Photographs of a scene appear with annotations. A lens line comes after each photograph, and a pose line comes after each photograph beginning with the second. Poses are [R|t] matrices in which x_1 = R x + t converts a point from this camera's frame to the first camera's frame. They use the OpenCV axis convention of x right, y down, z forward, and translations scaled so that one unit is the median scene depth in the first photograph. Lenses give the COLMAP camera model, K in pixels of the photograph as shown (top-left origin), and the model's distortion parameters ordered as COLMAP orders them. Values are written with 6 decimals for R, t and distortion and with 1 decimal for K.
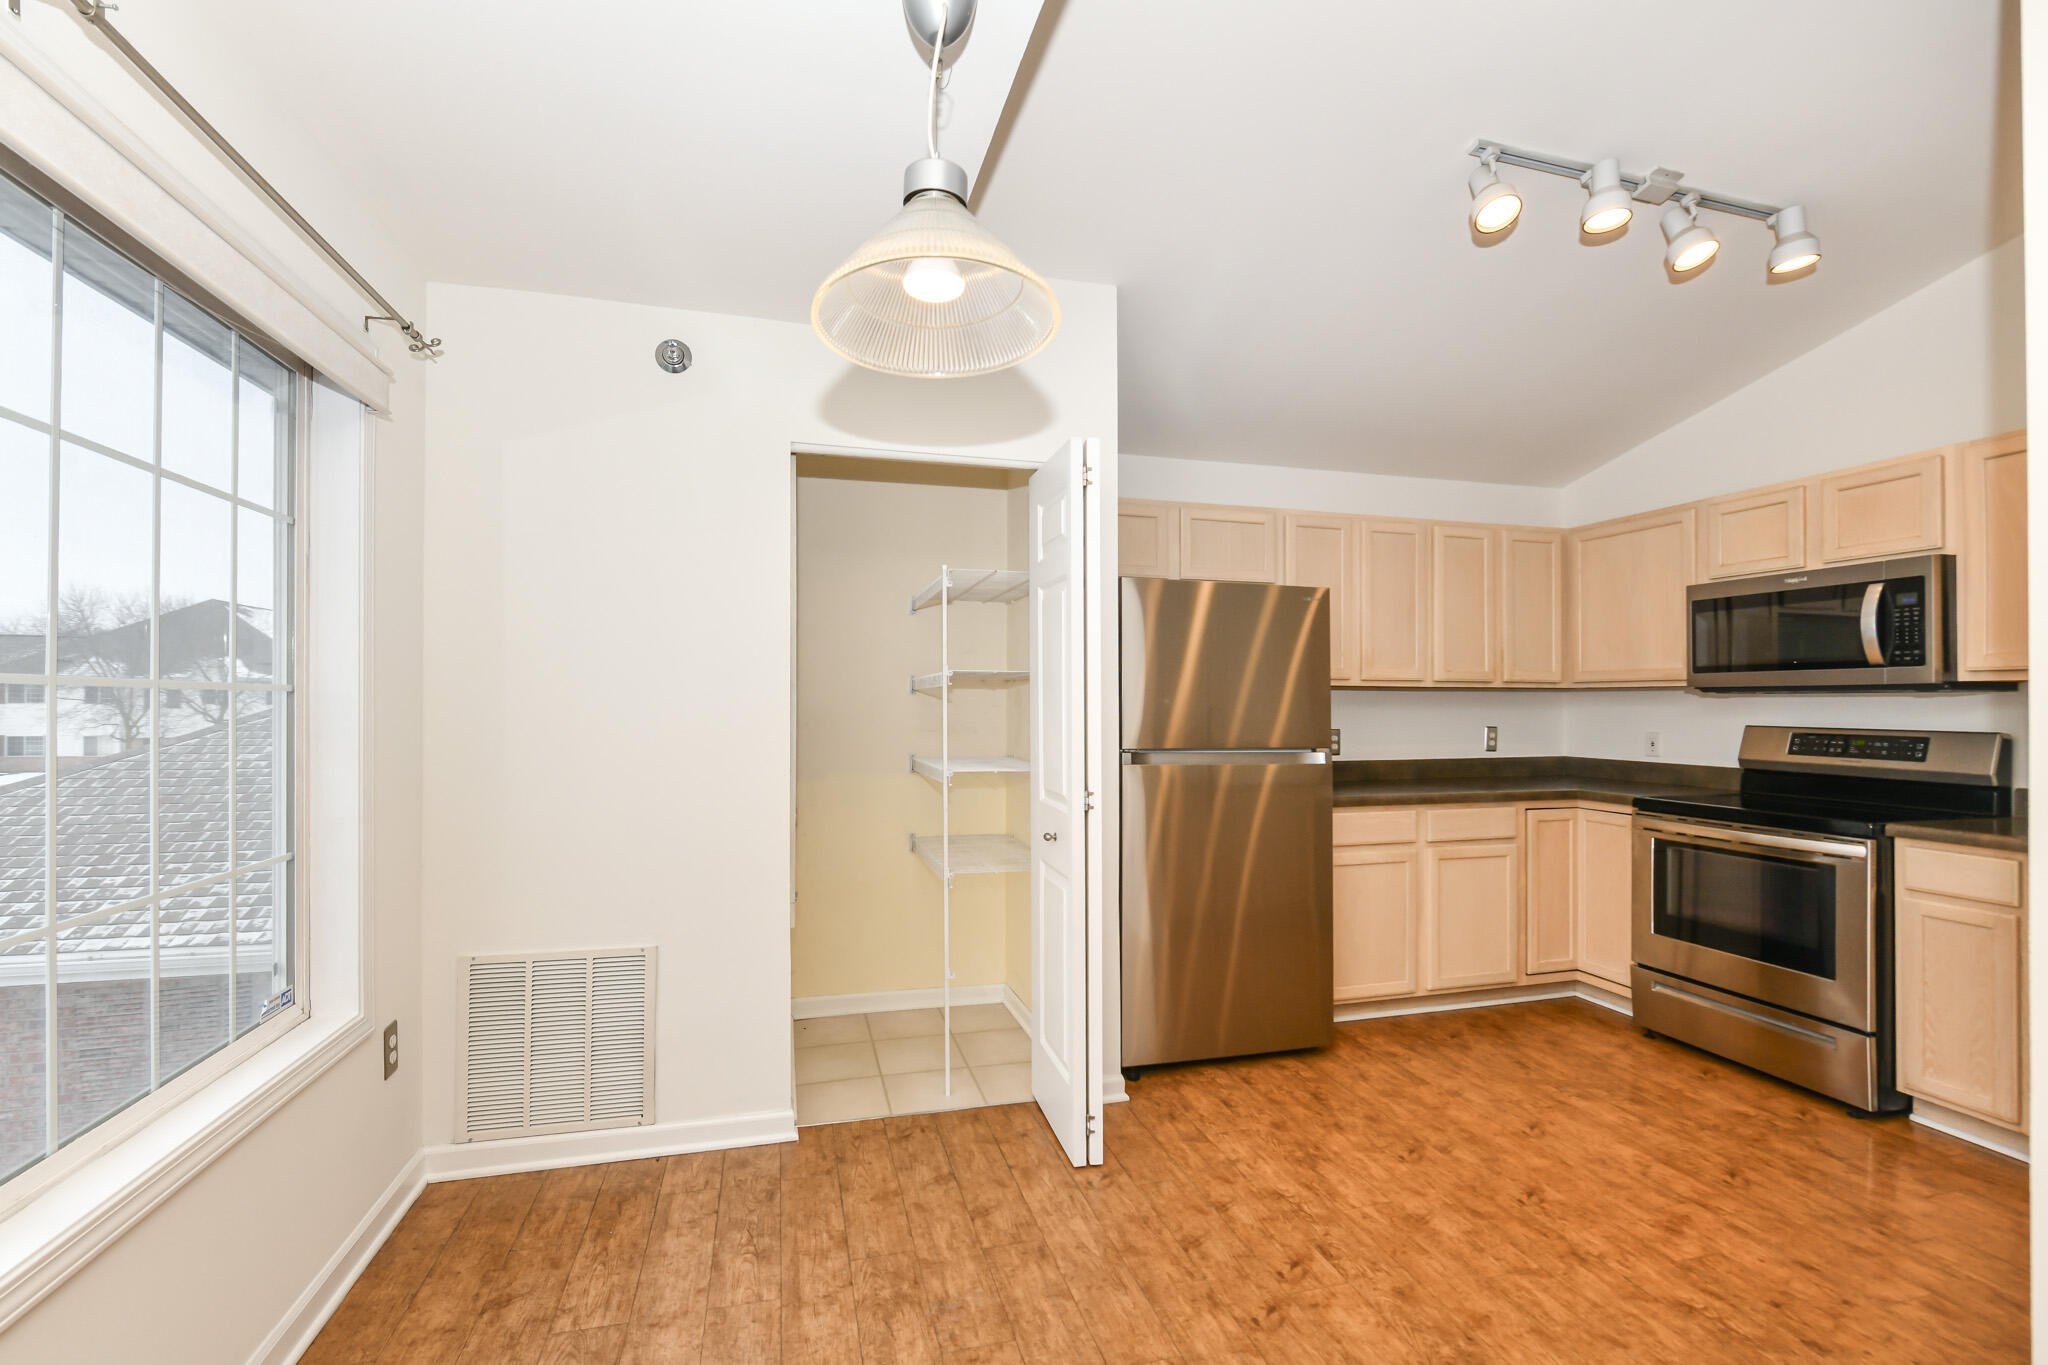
lens RADIAL K [[801.7, 0, 994.4], [0, 801.7, 696.6], [0, 0, 1]] dist [-0.001449, 0.000077]
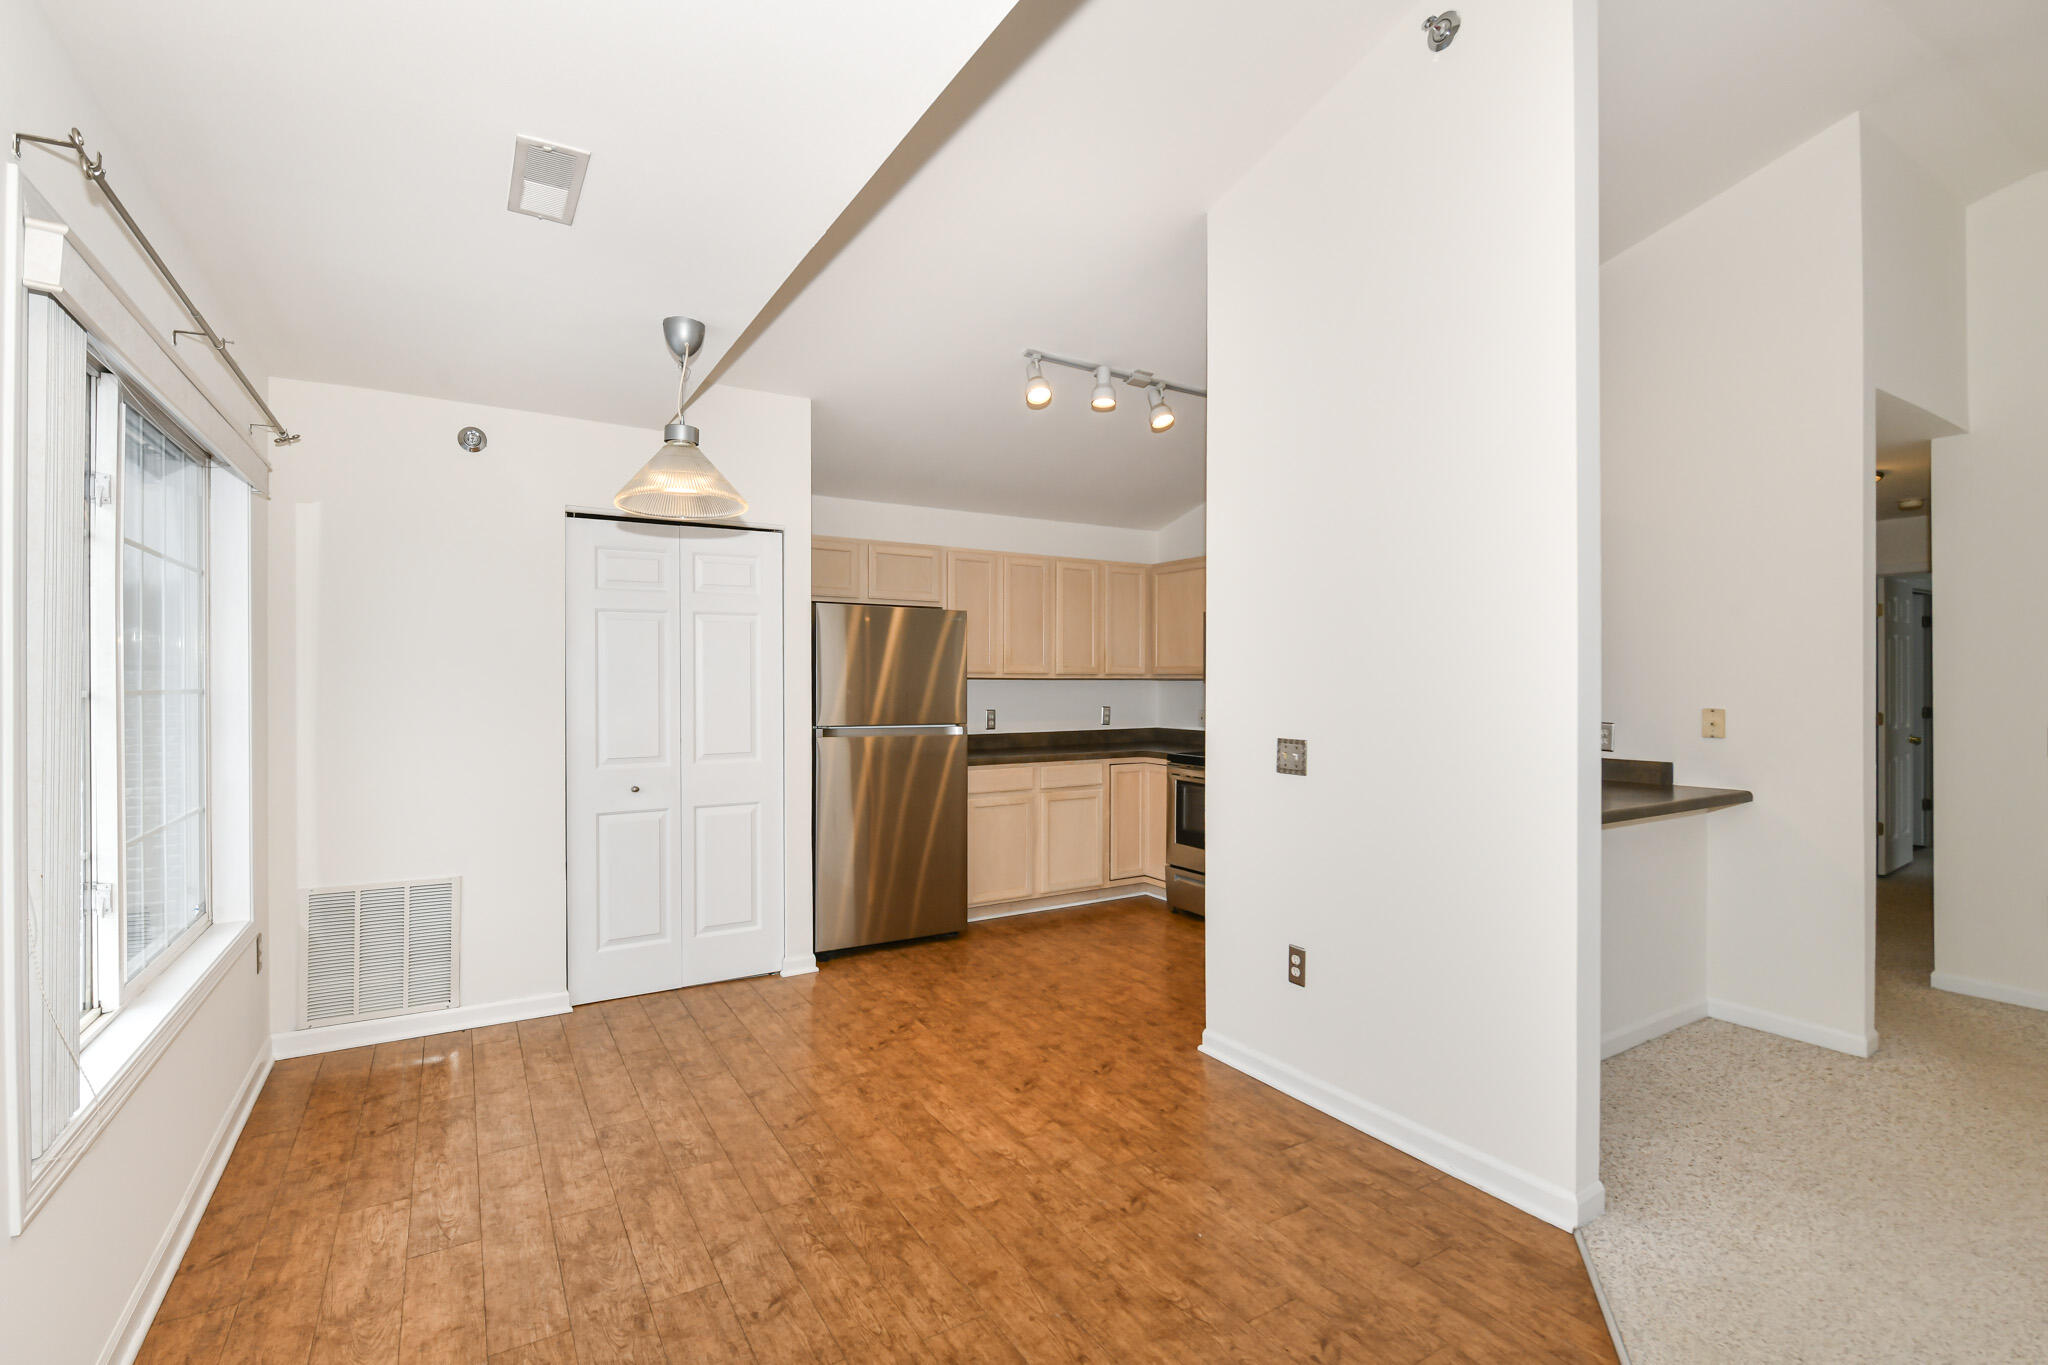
lens RADIAL K [[864.4, 0, 970.5], [0, 864.4, 674.6], [0, 0, 1]] dist [-0.008978, -0.000169]
pose [[0.964703, 0.000474, 0.263339, 0.021713], [-0.000658, 1.000000, 0.000608, -0.025170], [-0.263339, -0.000760, 0.964703, -0.518229]]
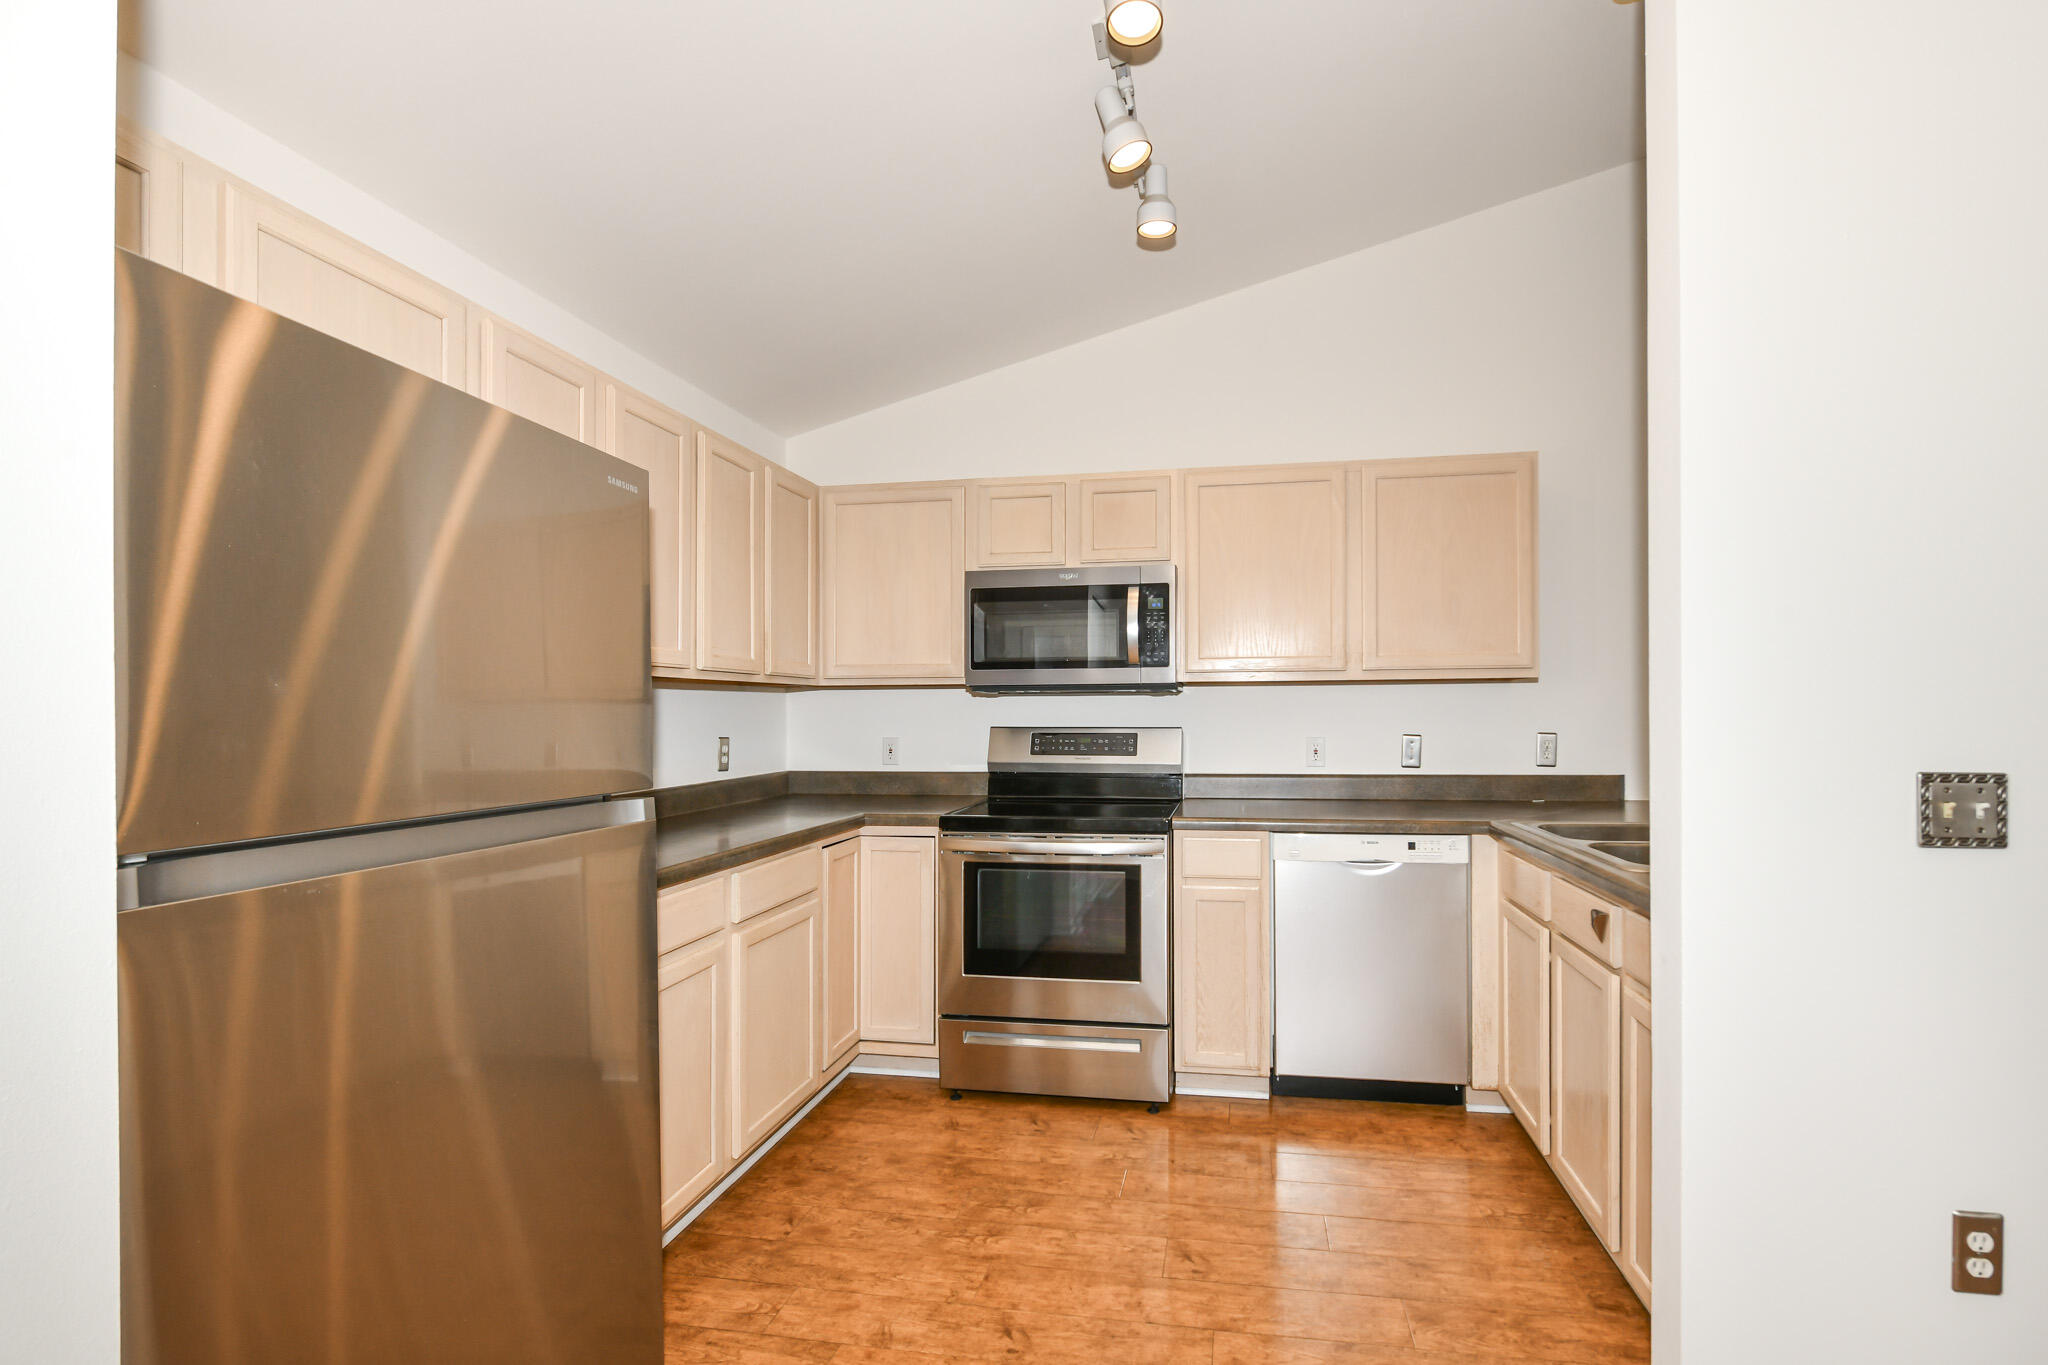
lens RADIAL K [[885.3, 0, 1090.2], [0, 885.3, 704.0], [0, 0, 1]] dist [-0.010960, -0.000269]
pose [[0.397550, 0.001966, 0.917578, 0.021066], [-0.000789, 0.999998, -0.001801, 0.012630], [-0.917580, -0.000008, 0.397551, 0.557934]]
